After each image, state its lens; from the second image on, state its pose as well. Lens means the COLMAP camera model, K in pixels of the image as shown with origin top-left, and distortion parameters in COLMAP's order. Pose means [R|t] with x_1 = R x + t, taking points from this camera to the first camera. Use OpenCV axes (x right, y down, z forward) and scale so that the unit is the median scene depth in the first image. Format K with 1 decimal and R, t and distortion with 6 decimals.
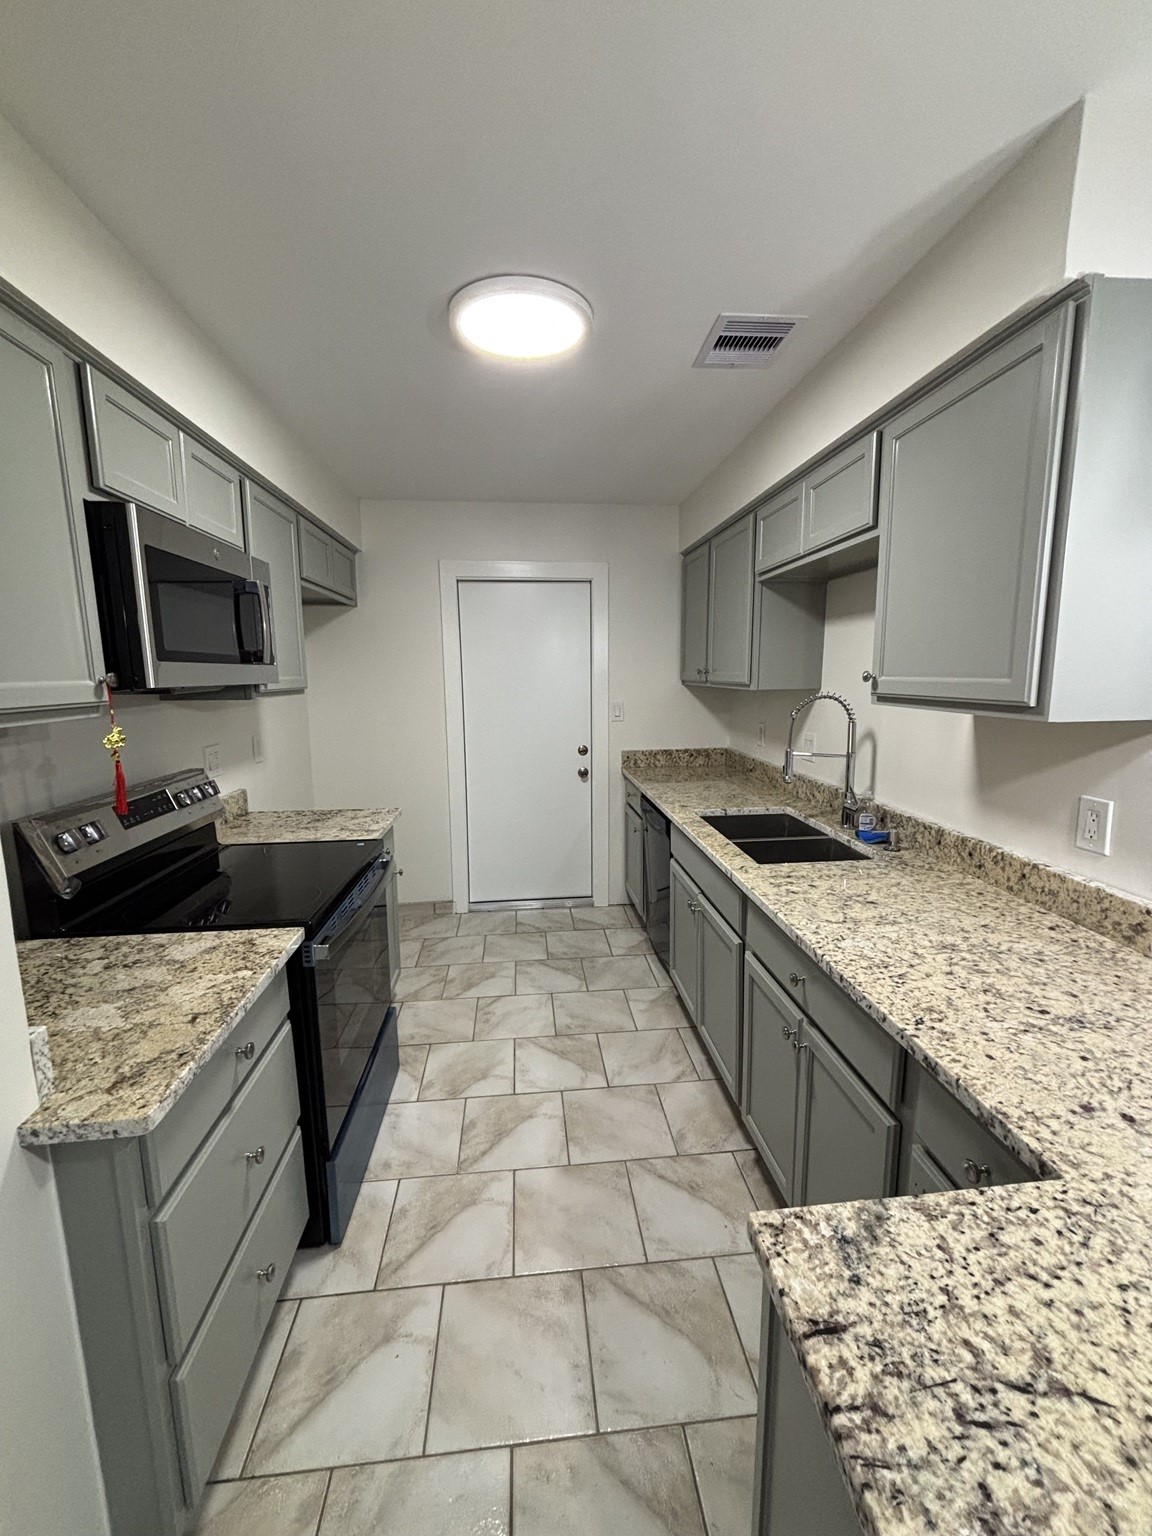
lens RADIAL K [[621.5, 0, 574.3], [0, 621.5, 780.3], [0, 0, 1]] dist [0.000560, 0.000047]
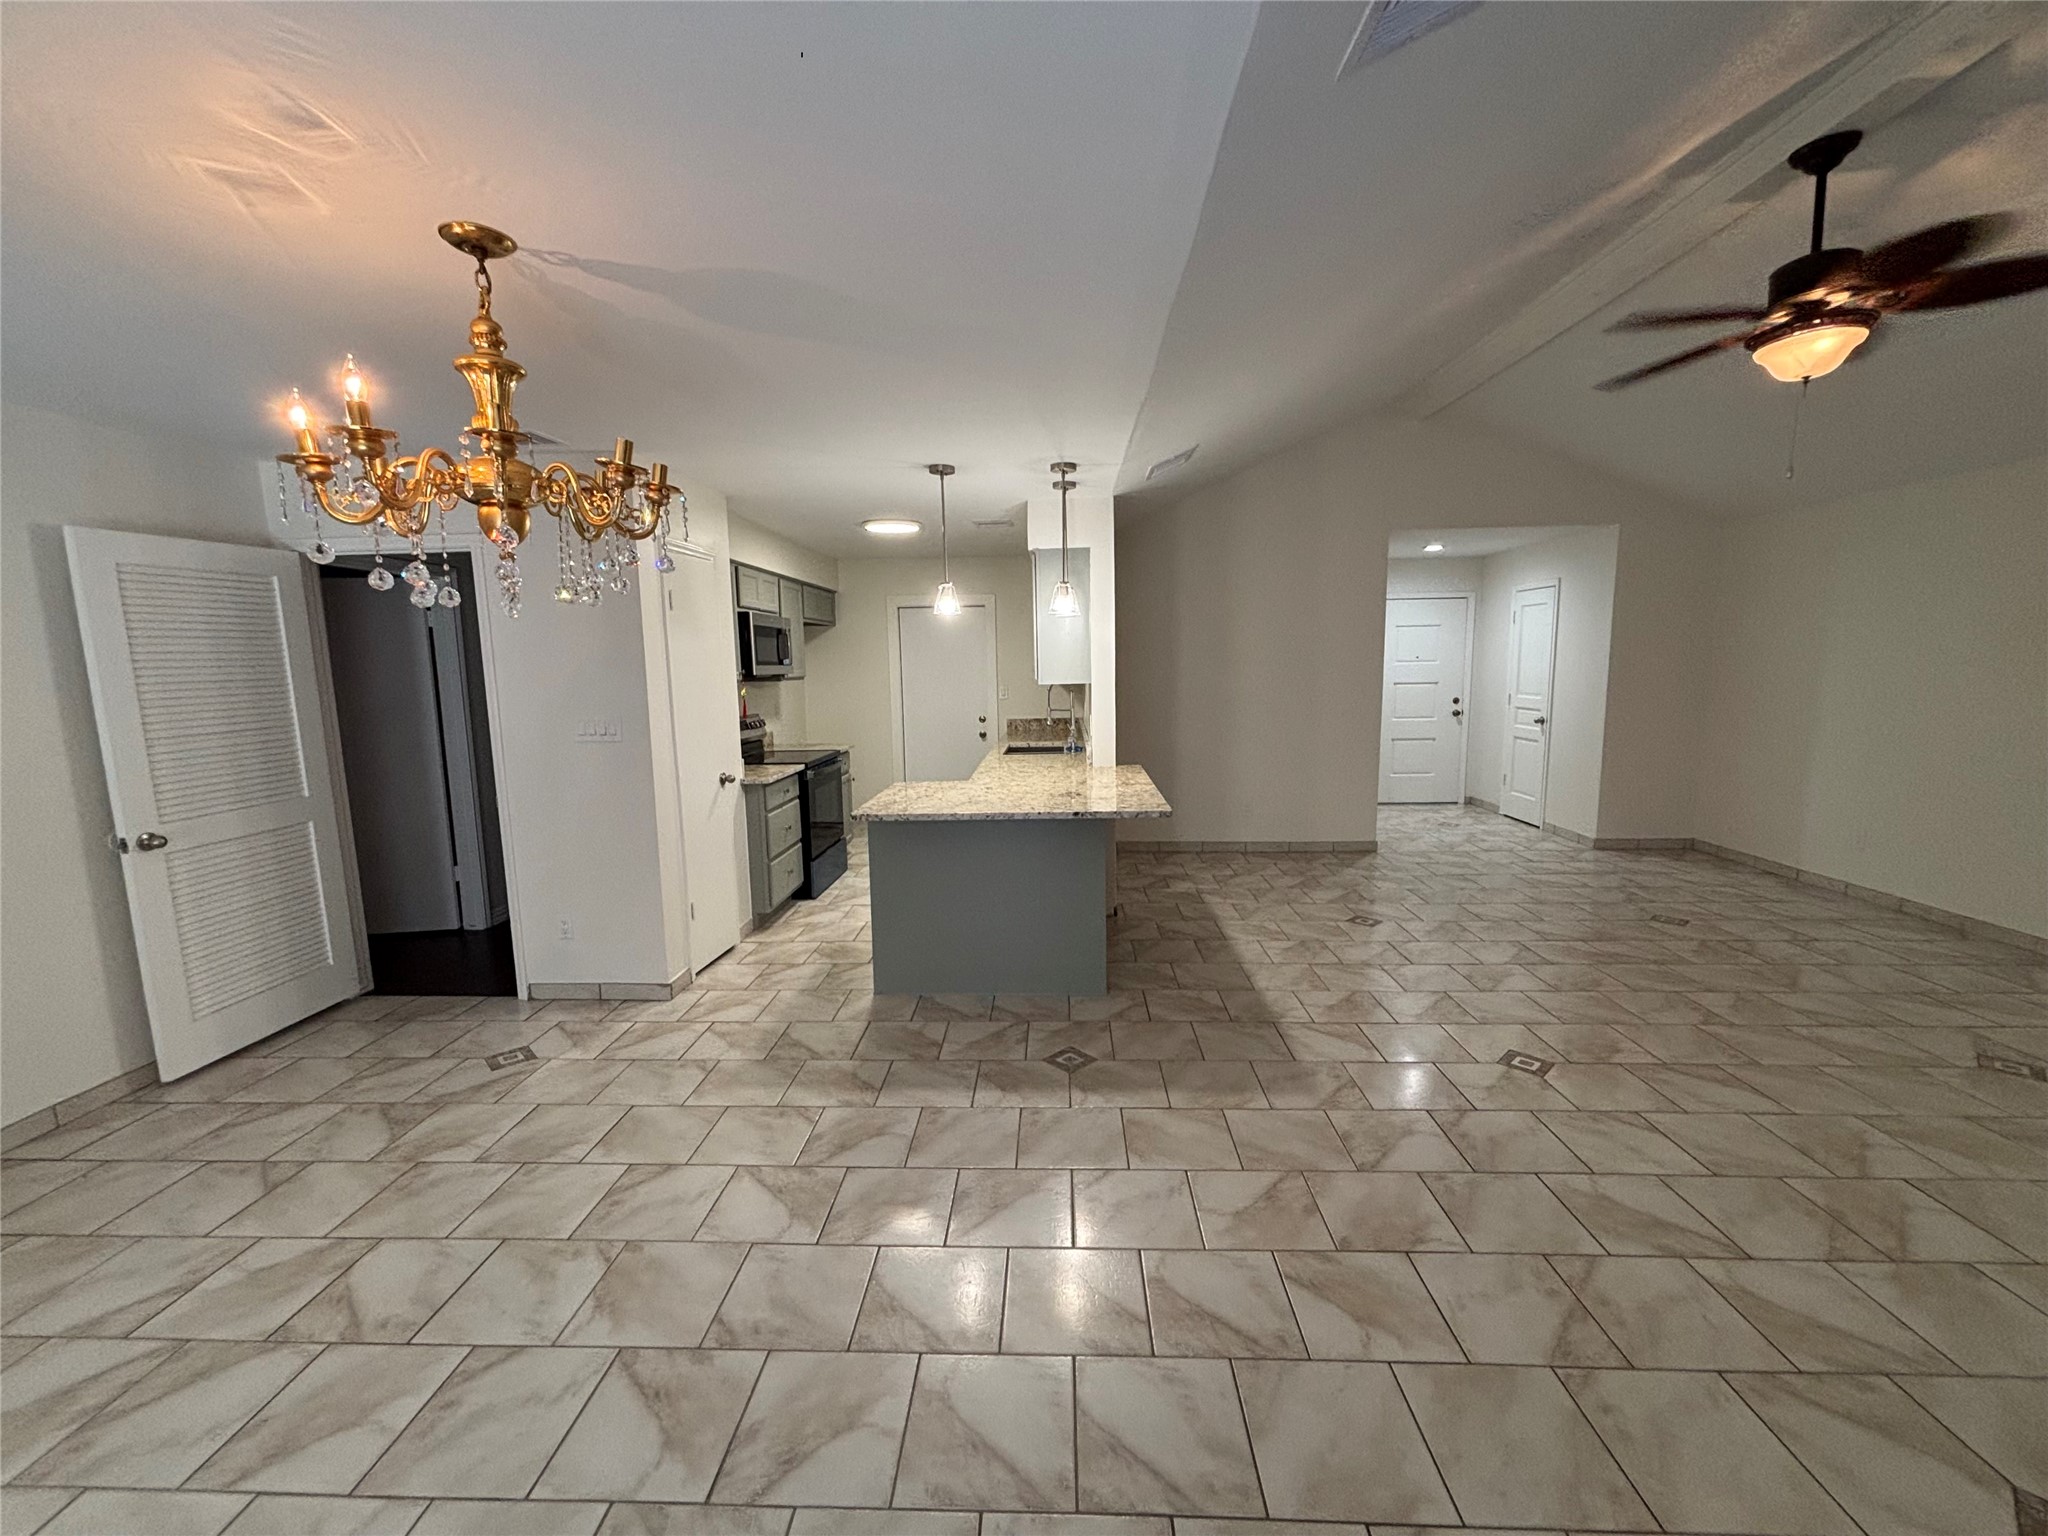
lens RADIAL K [[828.7, 0, 1022.7], [0, 828.7, 767.4], [0, 0, 1]] dist [0.000560, 0.000047]
pose [[0.991809, 0.023607, -0.125527, 0.550611], [-0.027463, 0.999200, -0.029077, 0.185294], [0.124740, 0.032286, 0.991664, -1.416897]]
